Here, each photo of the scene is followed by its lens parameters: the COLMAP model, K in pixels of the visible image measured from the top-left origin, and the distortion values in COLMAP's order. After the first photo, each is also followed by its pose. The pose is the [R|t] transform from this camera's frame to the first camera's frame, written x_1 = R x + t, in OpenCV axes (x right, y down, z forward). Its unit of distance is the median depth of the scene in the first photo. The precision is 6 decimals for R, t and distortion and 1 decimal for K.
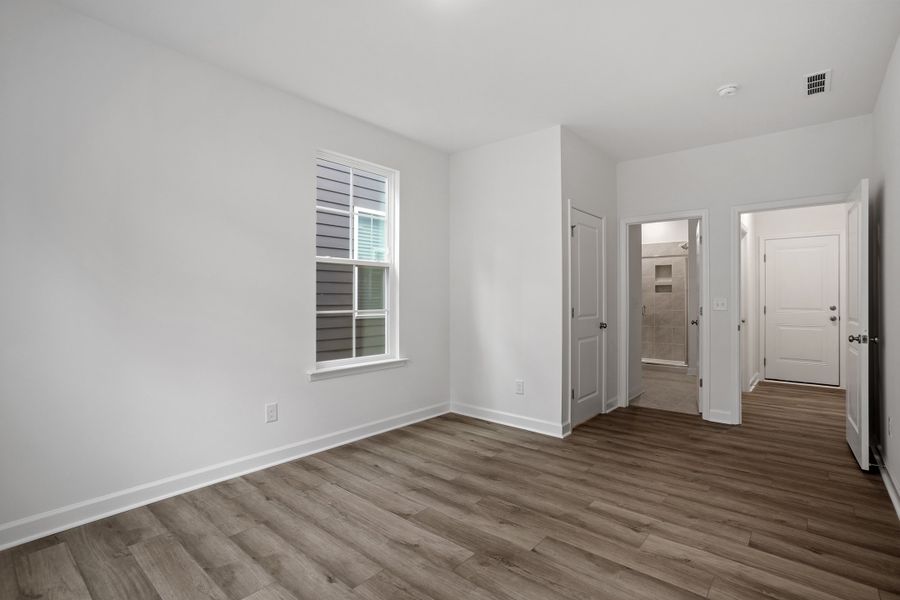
lens RADIAL K [[430.7, 0, 446.1], [0, 430.7, 301.1], [0, 0, 1]] dist [-0.038568, 0.022967]
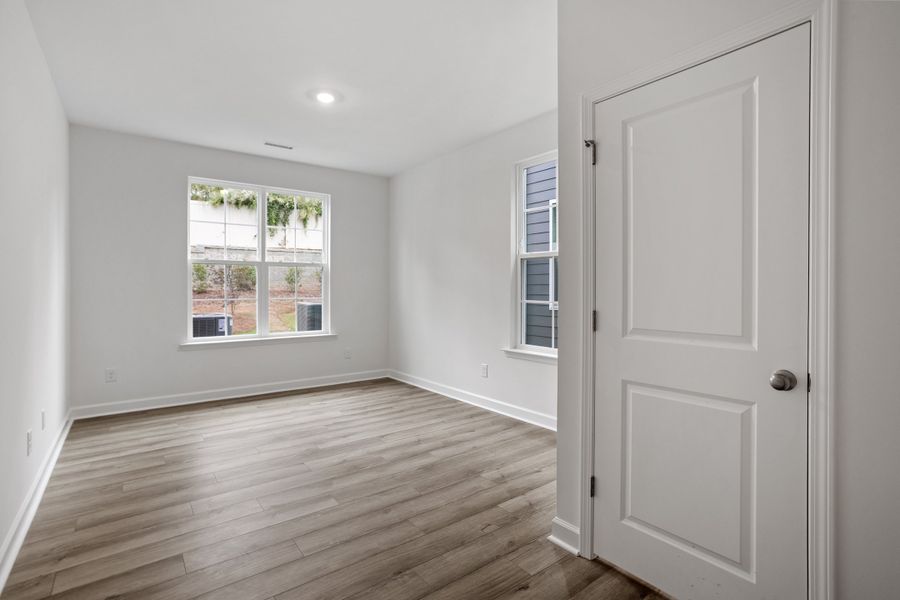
lens RADIAL K [[434.5, 0, 450.4], [0, 434.5, 292.6], [0, 0, 1]] dist [-0.001318, -0.000102]
pose [[-0.214650, 0.002568, -0.976688, 0.964338], [-0.001075, 0.999995, 0.002866, -0.001014], [0.976690, 0.001666, -0.214647, 1.132412]]
